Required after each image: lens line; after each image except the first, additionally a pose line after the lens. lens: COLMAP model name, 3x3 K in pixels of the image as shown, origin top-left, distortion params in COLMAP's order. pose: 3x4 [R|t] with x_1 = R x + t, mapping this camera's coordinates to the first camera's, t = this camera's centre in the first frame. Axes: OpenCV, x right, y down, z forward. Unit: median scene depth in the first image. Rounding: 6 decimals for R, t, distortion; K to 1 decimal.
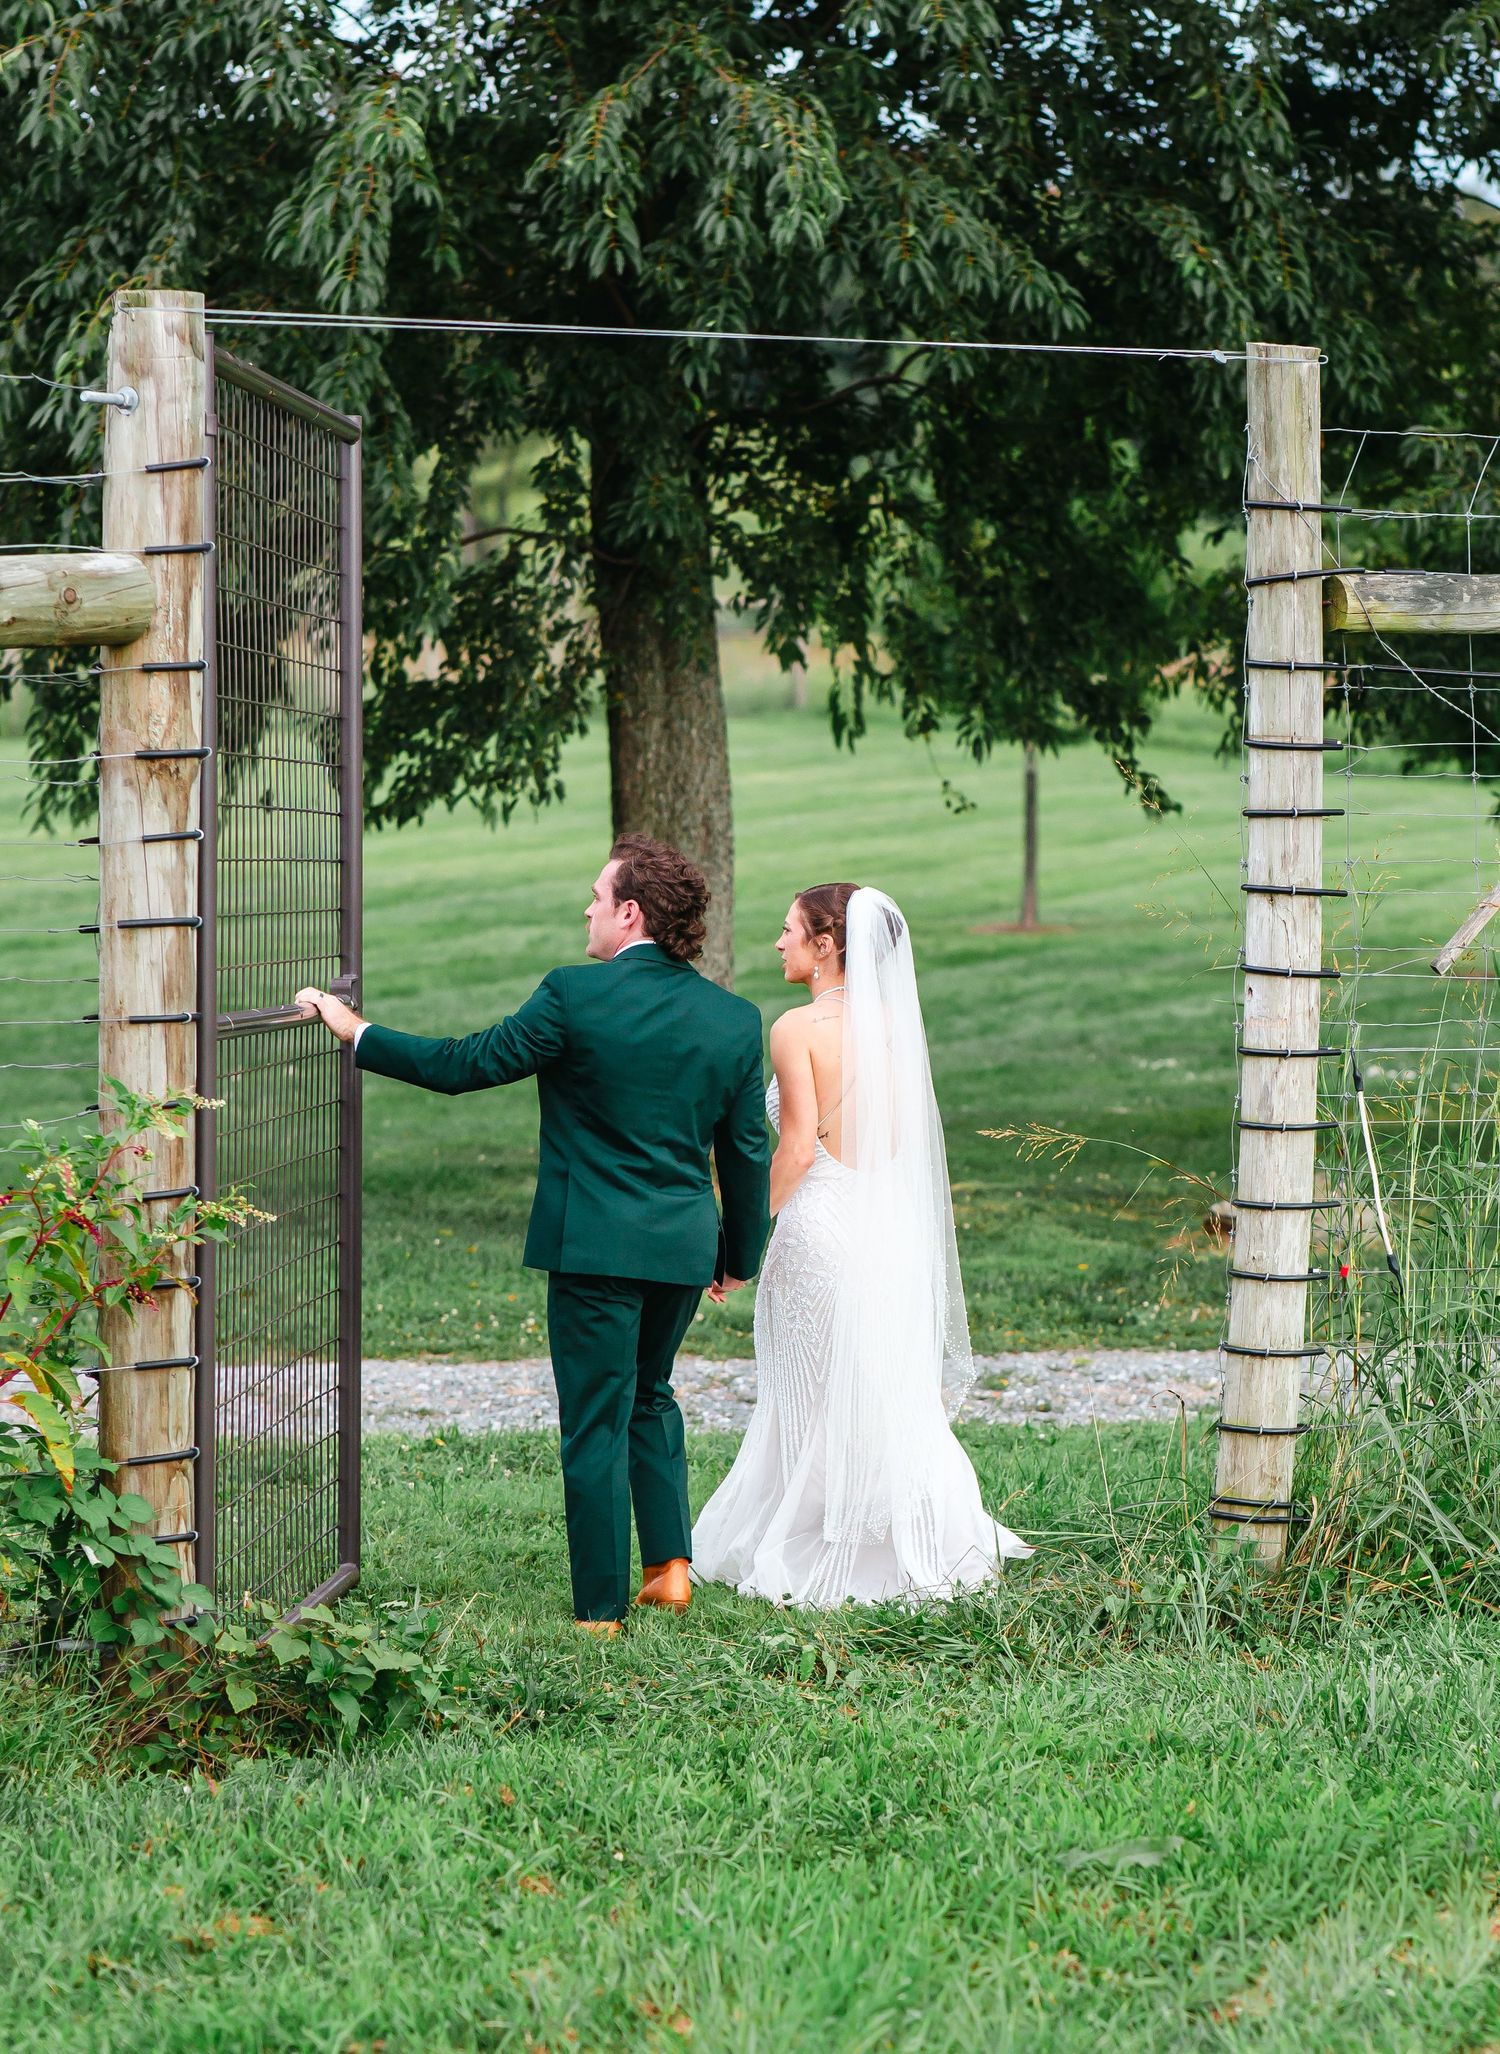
lens RADIAL K [[5240.3, 0, 754.4], [0, 5240.3, 1046.3], [0, 0, 1]] dist [-0.828946, 0.000000]
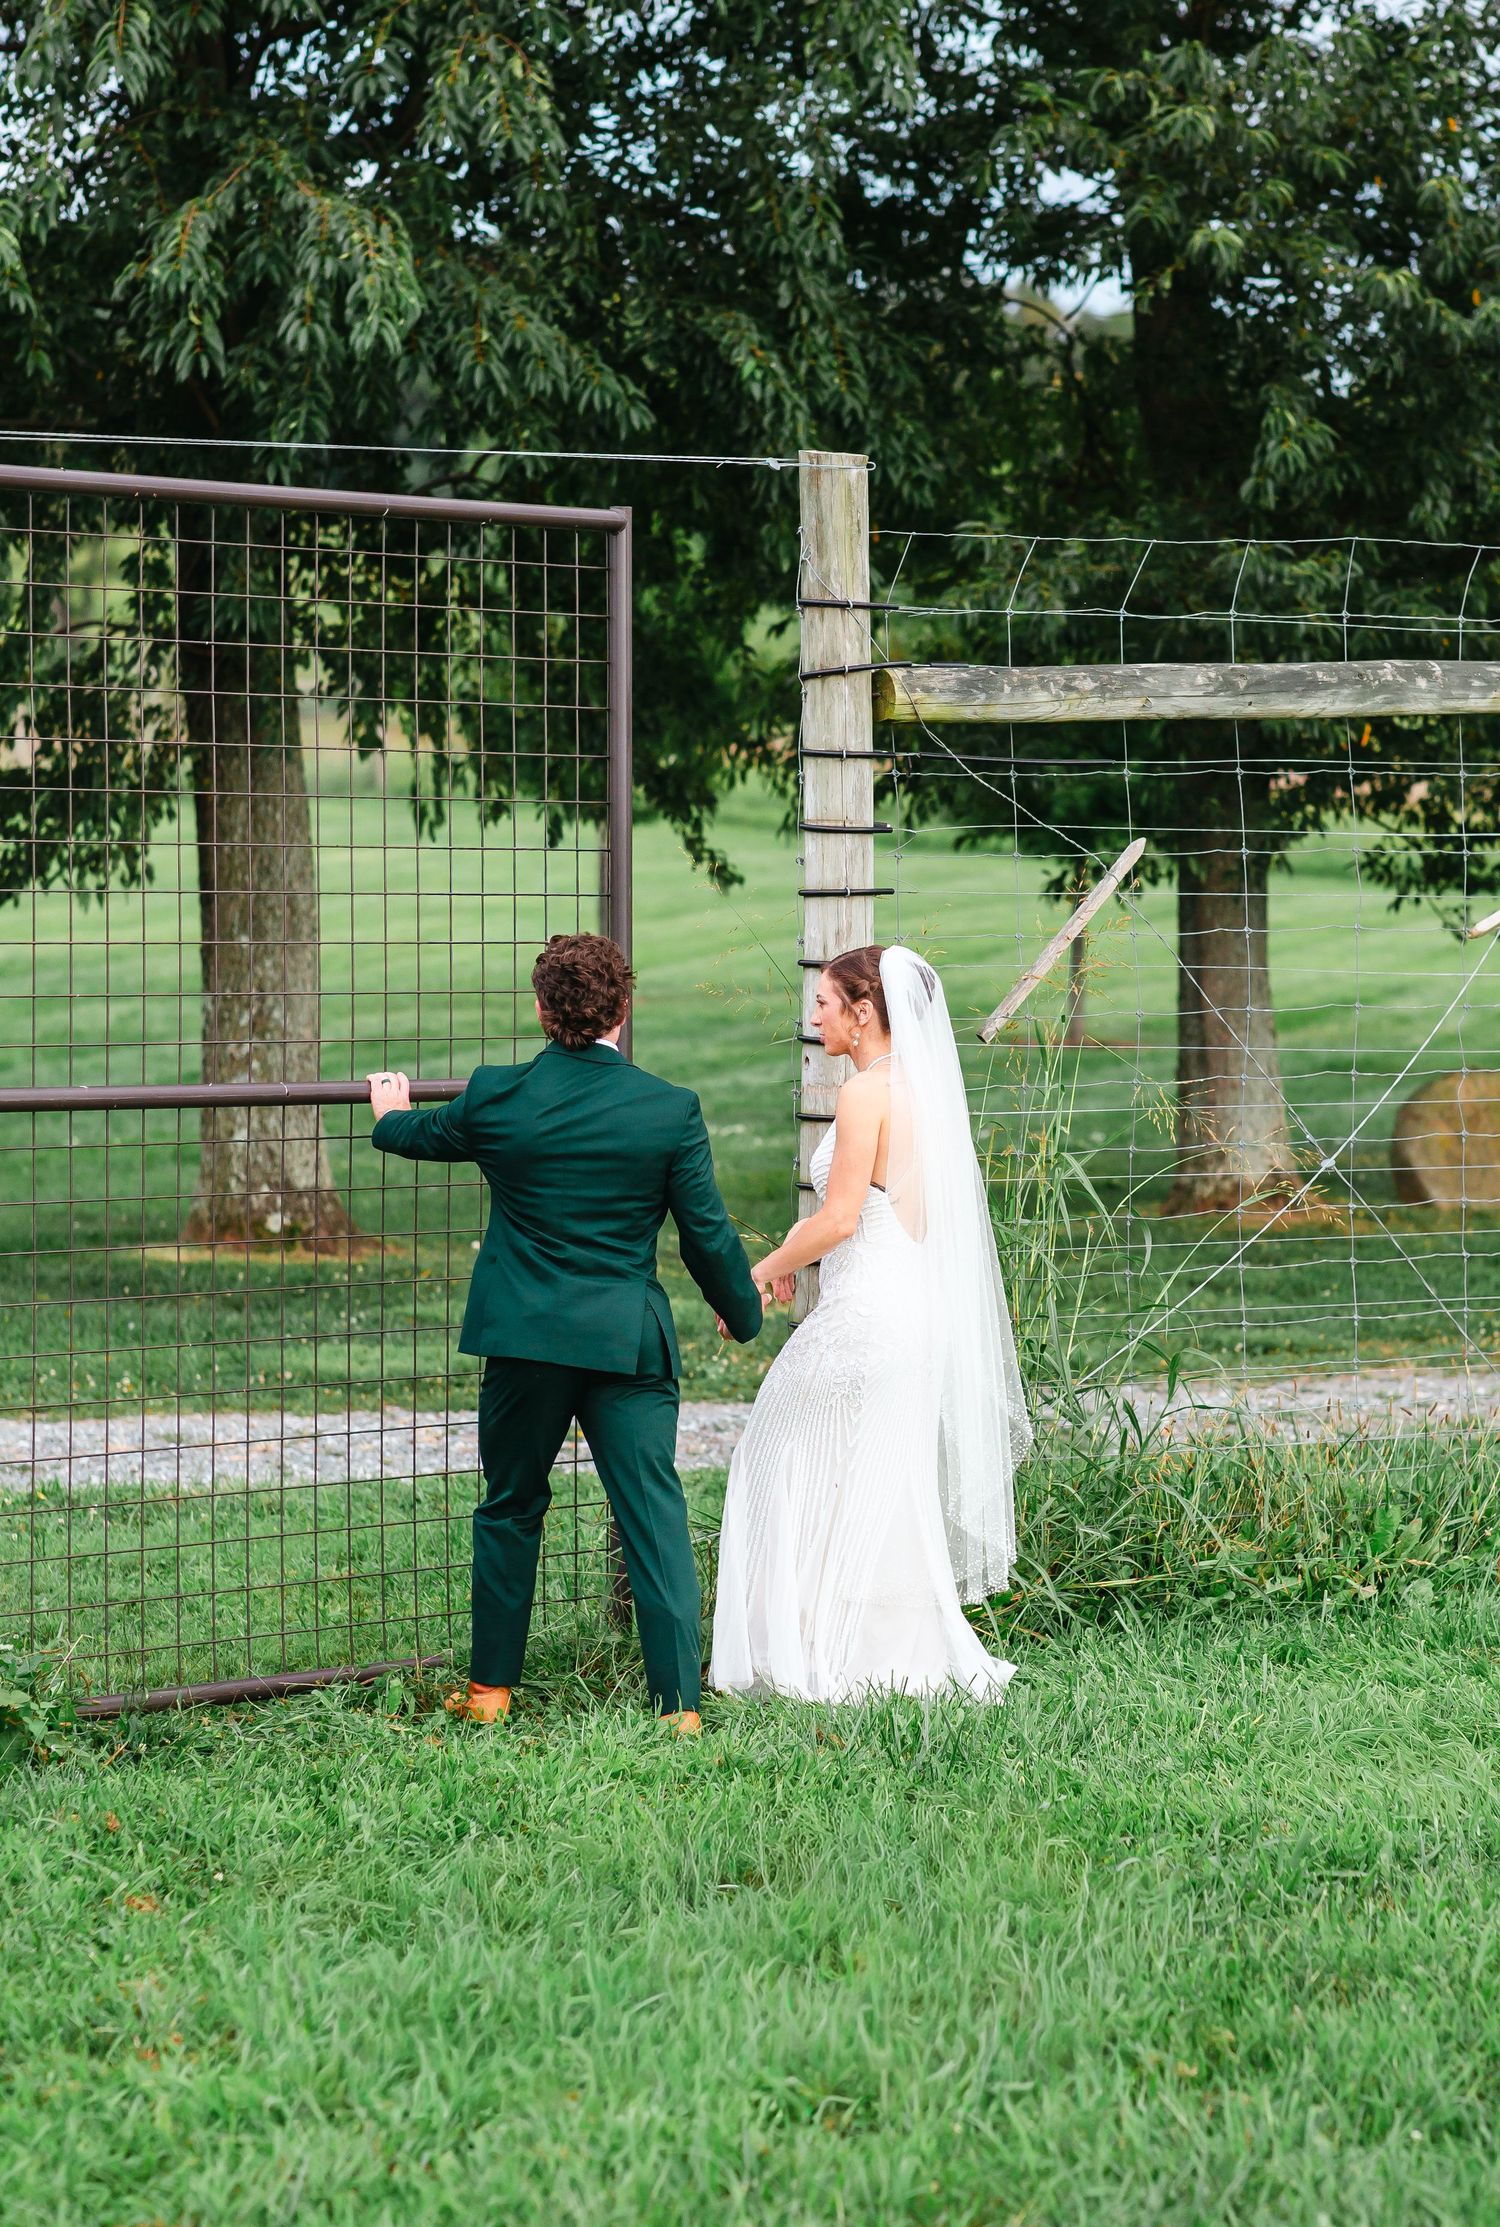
lens RADIAL K [[5839.8, 0, 755.8], [0, 5839.8, 1102.4], [0, 0, 1]] dist [0.082466, 0.000000]
pose [[0.997291, -0.007485, 0.073171, -0.002772], [0.007755, 0.999964, -0.003405, 0.002171], [-0.073143, 0.003964, 0.997314, -0.203103]]
